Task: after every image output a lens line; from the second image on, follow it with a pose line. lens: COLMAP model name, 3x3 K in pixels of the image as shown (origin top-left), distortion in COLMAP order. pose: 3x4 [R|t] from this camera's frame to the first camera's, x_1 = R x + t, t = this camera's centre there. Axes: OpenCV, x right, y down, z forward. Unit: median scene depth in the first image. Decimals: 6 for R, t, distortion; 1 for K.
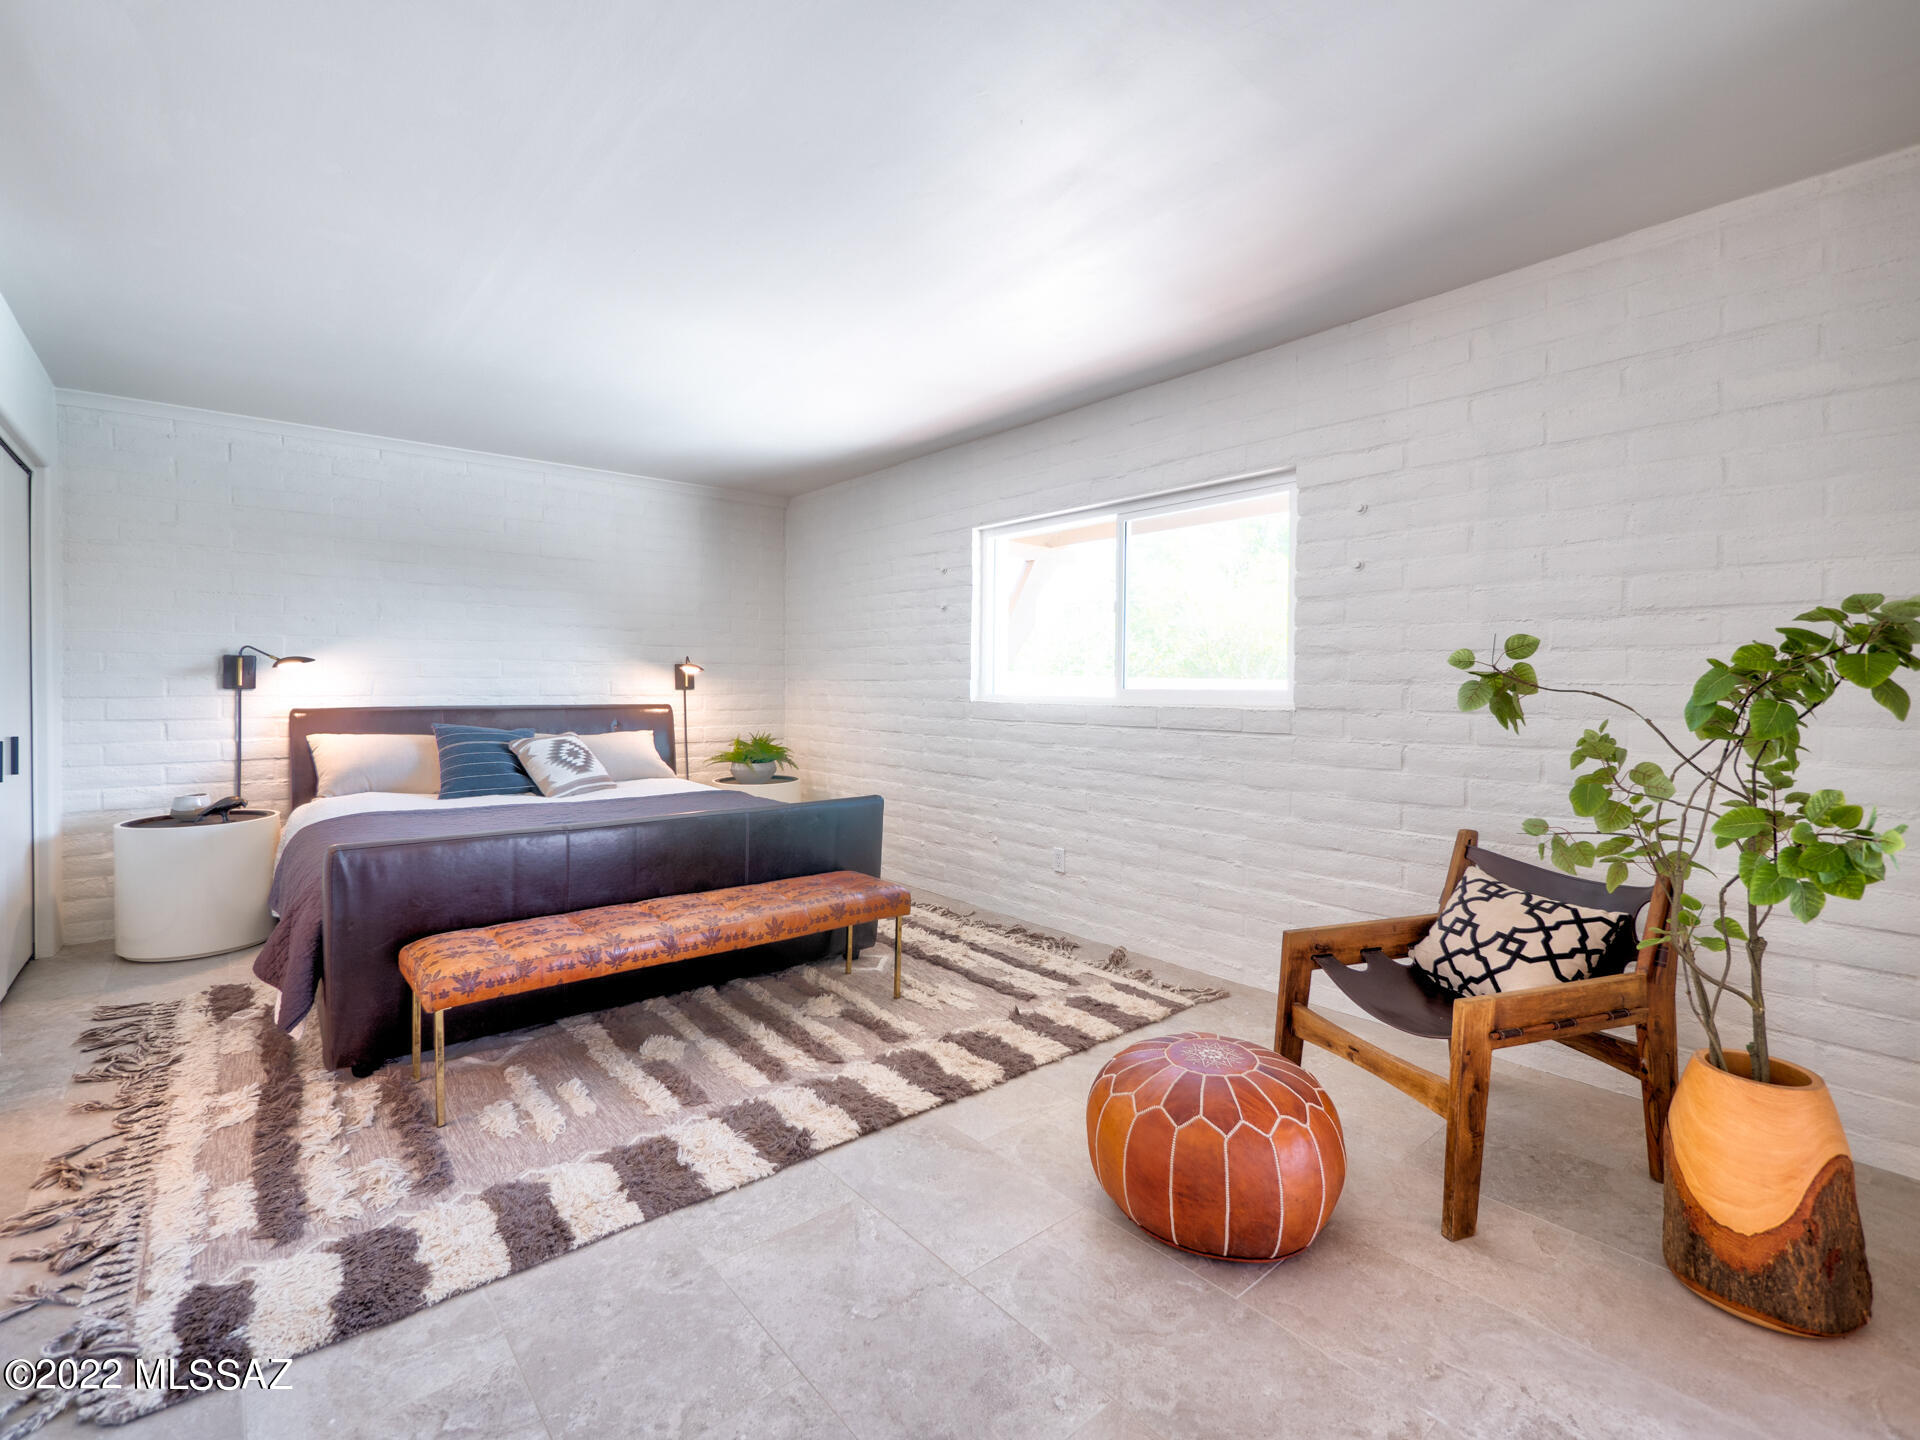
lens RADIAL K [[890.2, 0, 960.5], [0, 890.2, 704.5], [0, 0, 1]] dist [-0.002342, -0.000659]
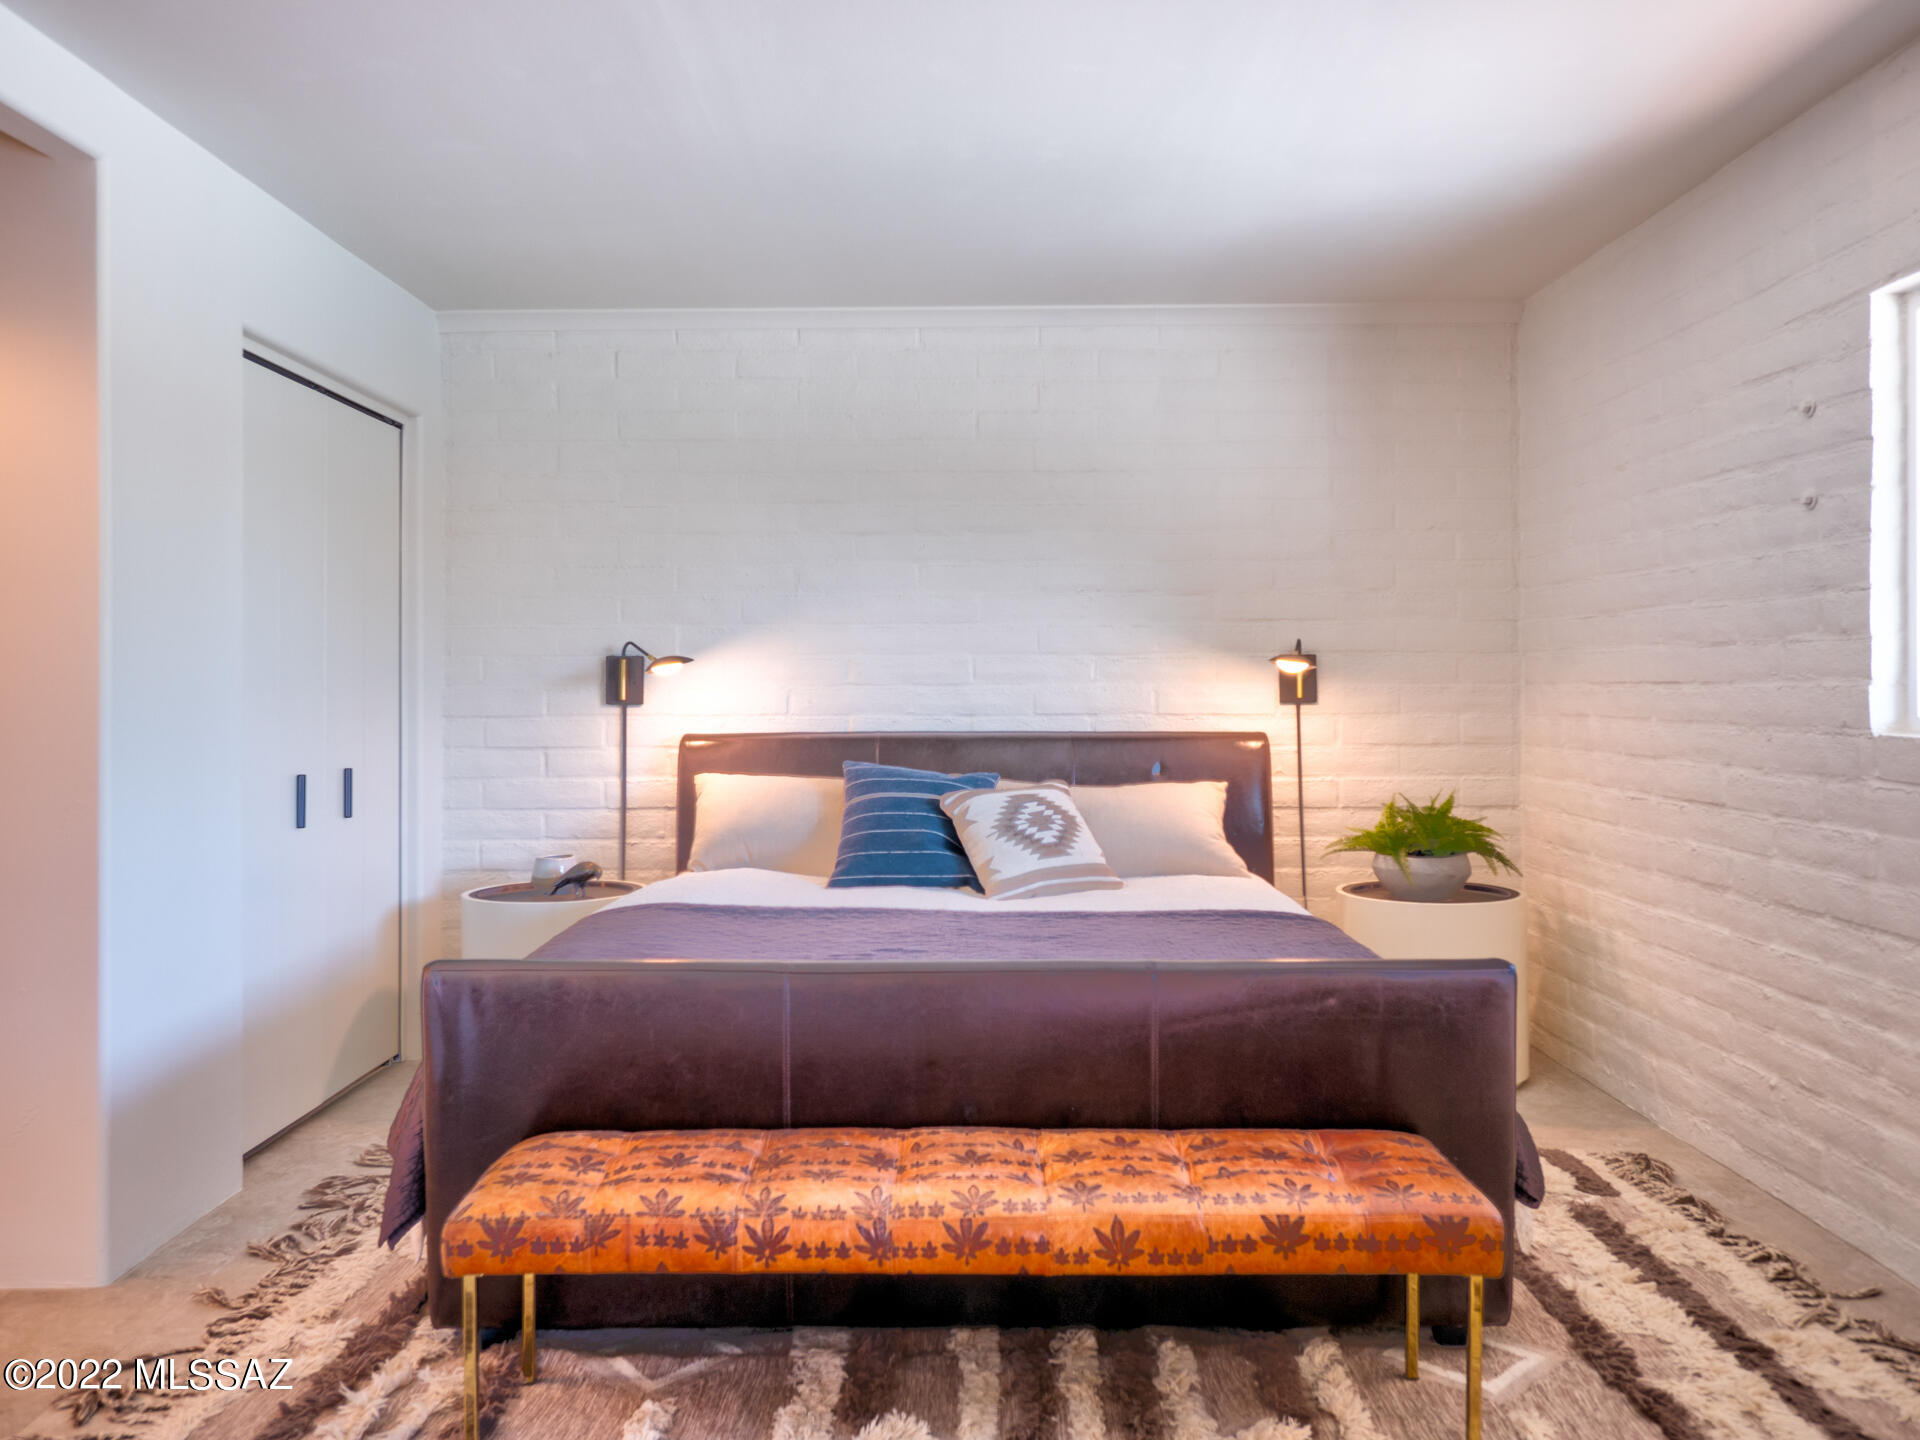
lens RADIAL K [[1573.1, 0, 937.0], [0, 1573.1, 665.8], [0, 0, 1]] dist [0.011252, 0.008338]
pose [[0.757057, -0.016389, -0.653144, 0.168957], [-0.008540, 0.999352, -0.034974, -0.006864], [0.653293, 0.032055, 0.756426, 0.232312]]
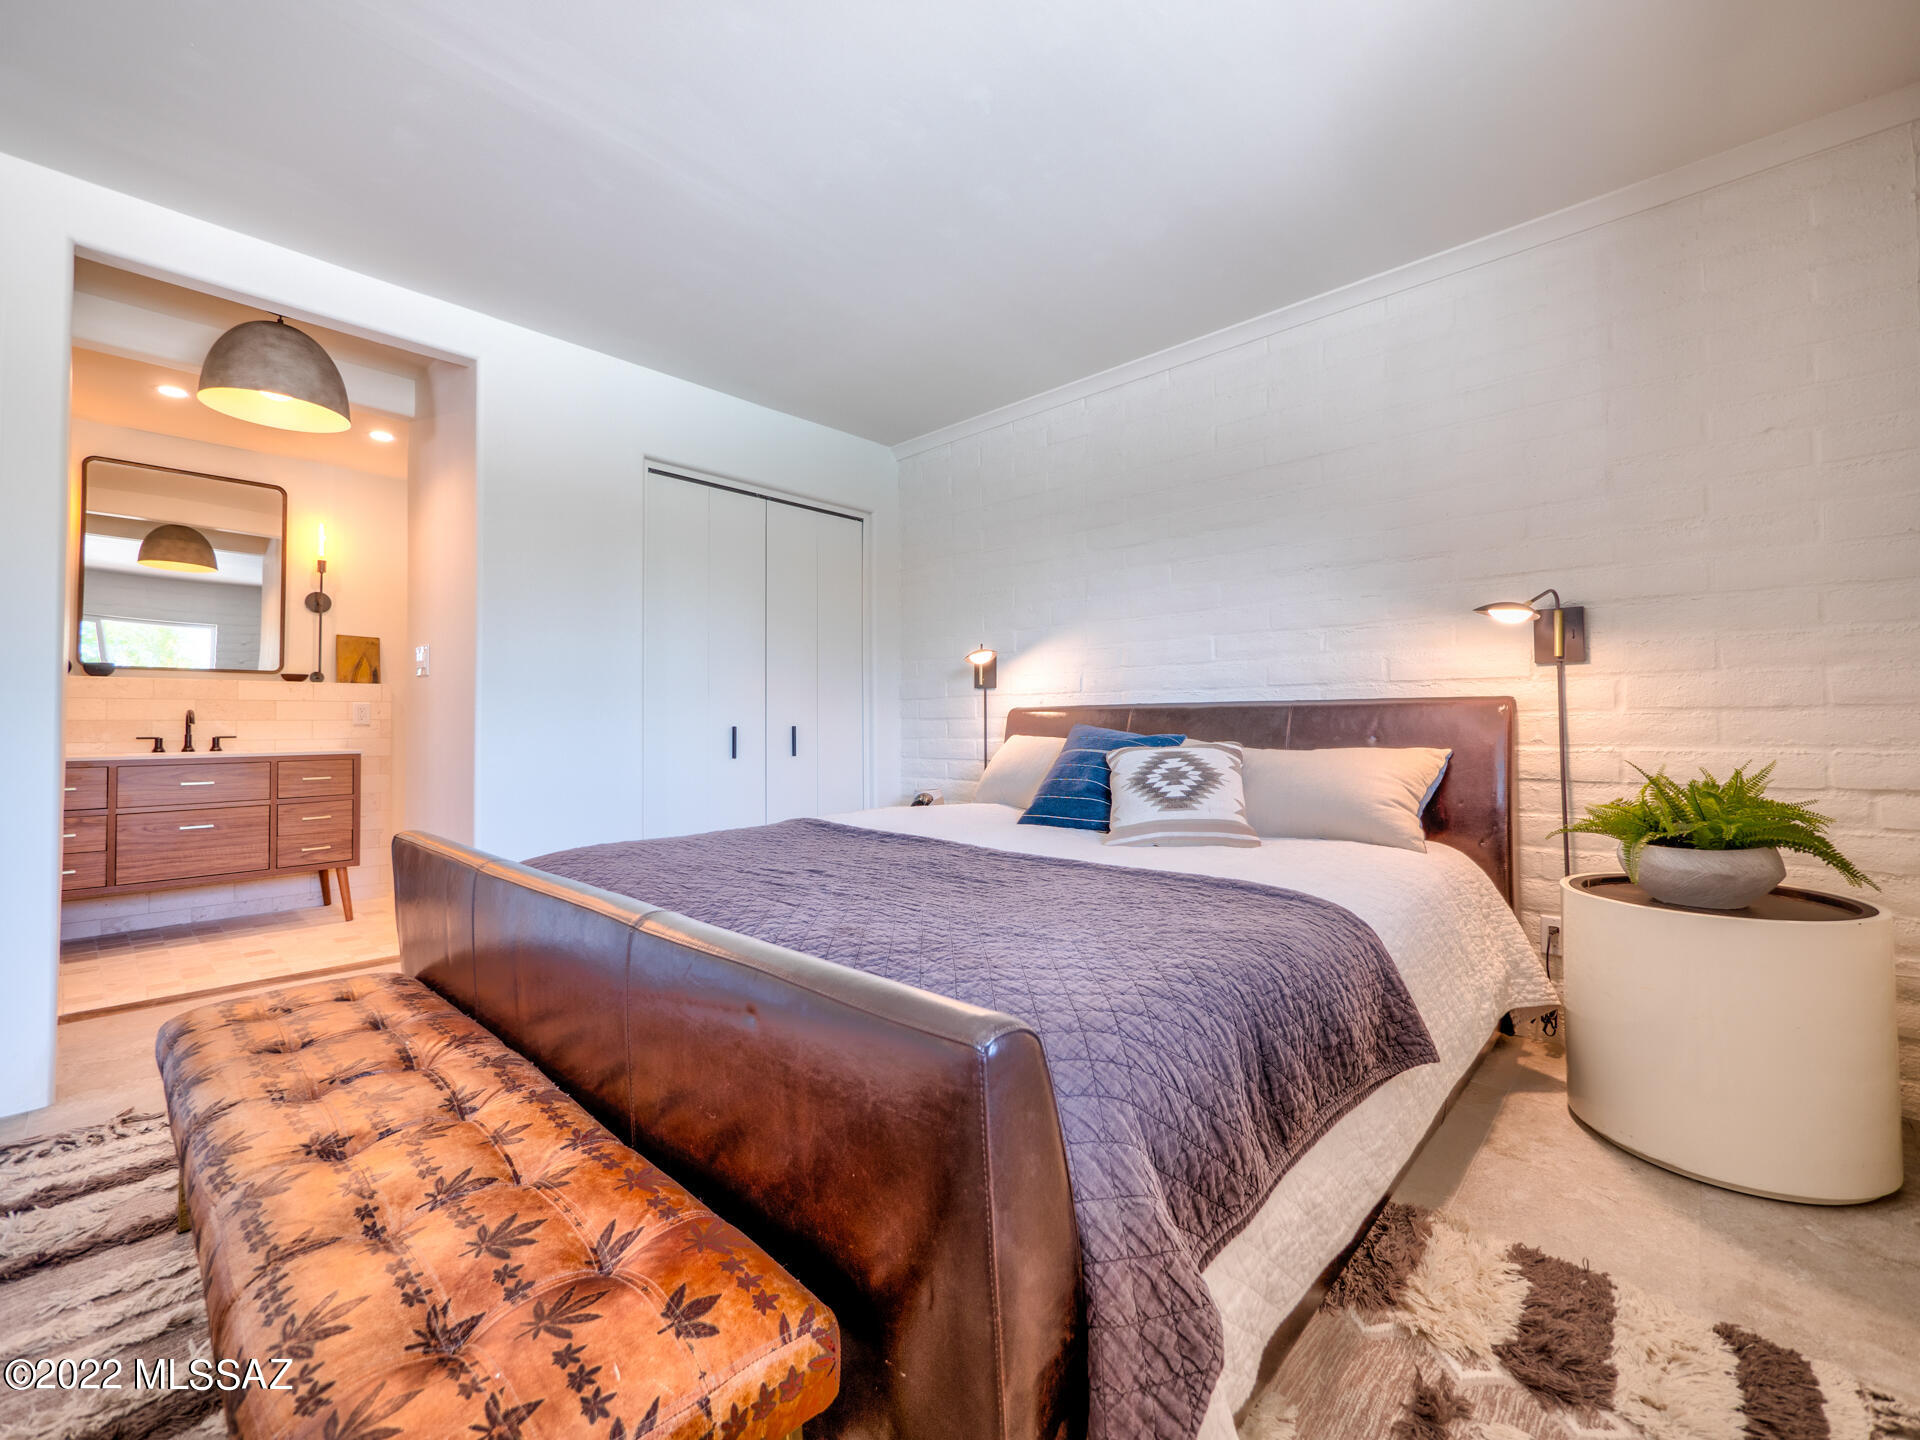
lens RADIAL K [[804.7, 0, 959.1], [0, 804.7, 717.2], [0, 0, 1]] dist [-0.009679, -0.000514]
pose [[0.118399, -0.013922, -0.992868, 0.079935], [-0.016697, 0.999732, -0.016010, 0.029580], [0.992826, 0.018474, 0.118135, 0.859942]]
